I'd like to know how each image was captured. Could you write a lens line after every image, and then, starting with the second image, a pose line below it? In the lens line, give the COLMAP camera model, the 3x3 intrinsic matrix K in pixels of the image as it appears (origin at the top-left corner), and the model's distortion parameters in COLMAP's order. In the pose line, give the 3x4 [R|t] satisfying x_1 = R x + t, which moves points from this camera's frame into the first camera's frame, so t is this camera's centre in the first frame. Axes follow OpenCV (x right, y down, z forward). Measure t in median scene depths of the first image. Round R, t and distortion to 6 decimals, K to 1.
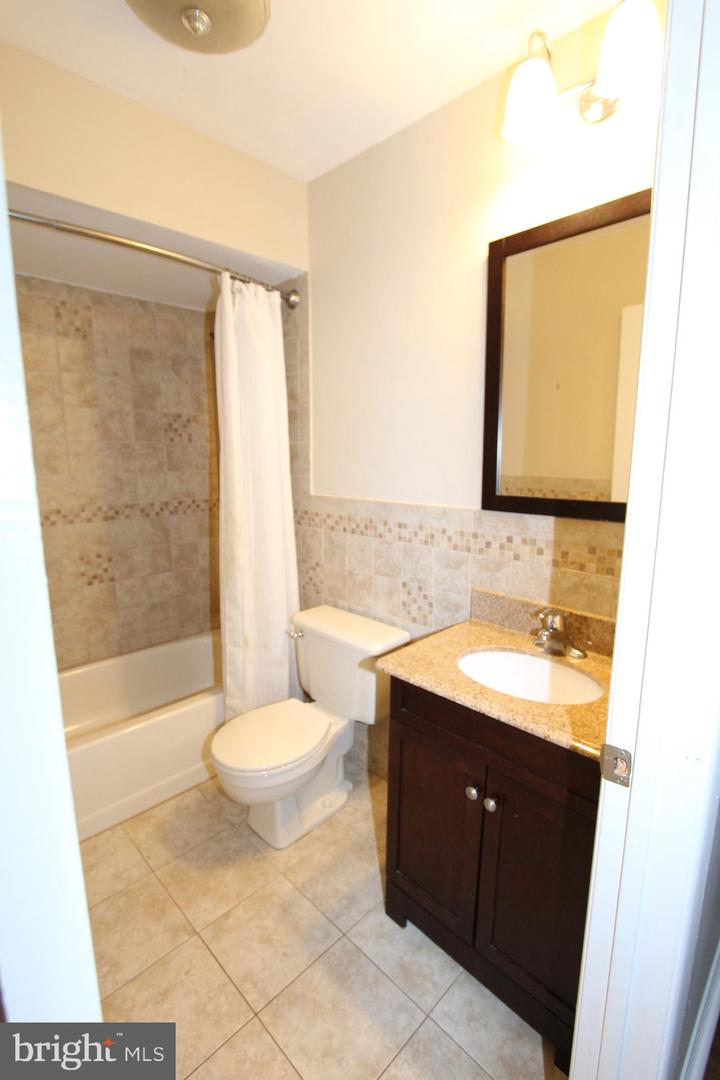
lens RADIAL K [[494.8, 0, 354.7], [0, 494.8, 538.8], [0, 0, 1]] dist [-0.015967, 0.001427]
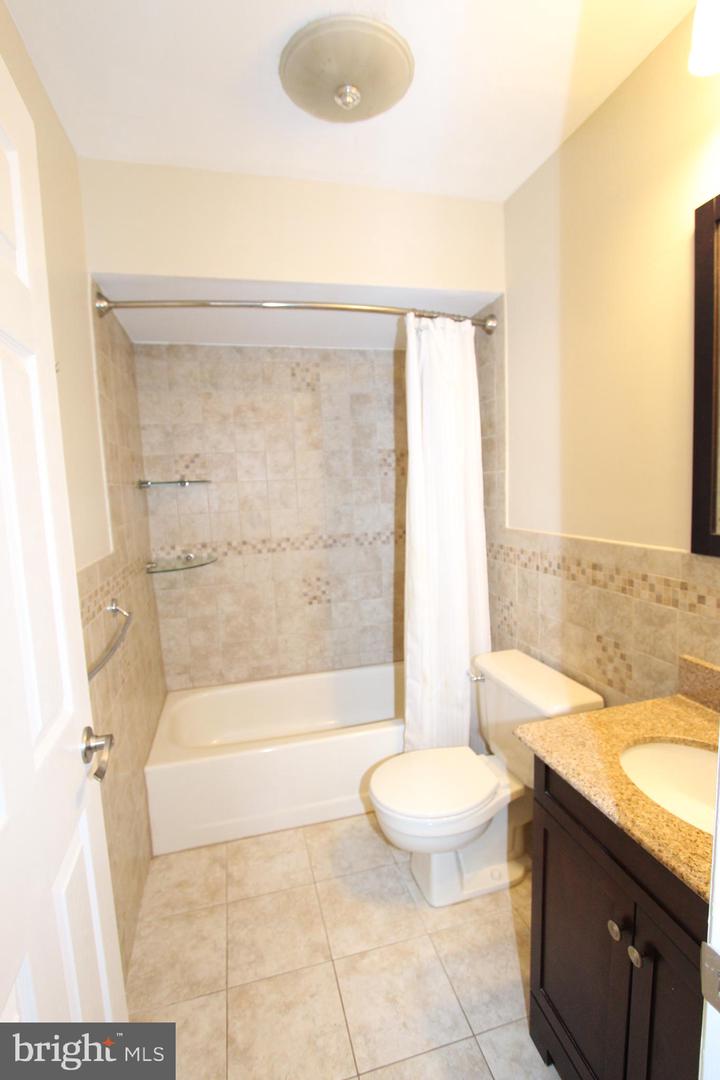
lens RADIAL K [[494.8, 0, 359.1], [0, 494.8, 540.0], [0, 0, 1]] dist [-0.015967, 0.001427]
pose [[0.867357, 0.022987, -0.497156, 0.147266], [-0.047796, 0.998163, -0.037235, -0.020311], [0.495387, 0.056057, 0.866862, 0.069052]]
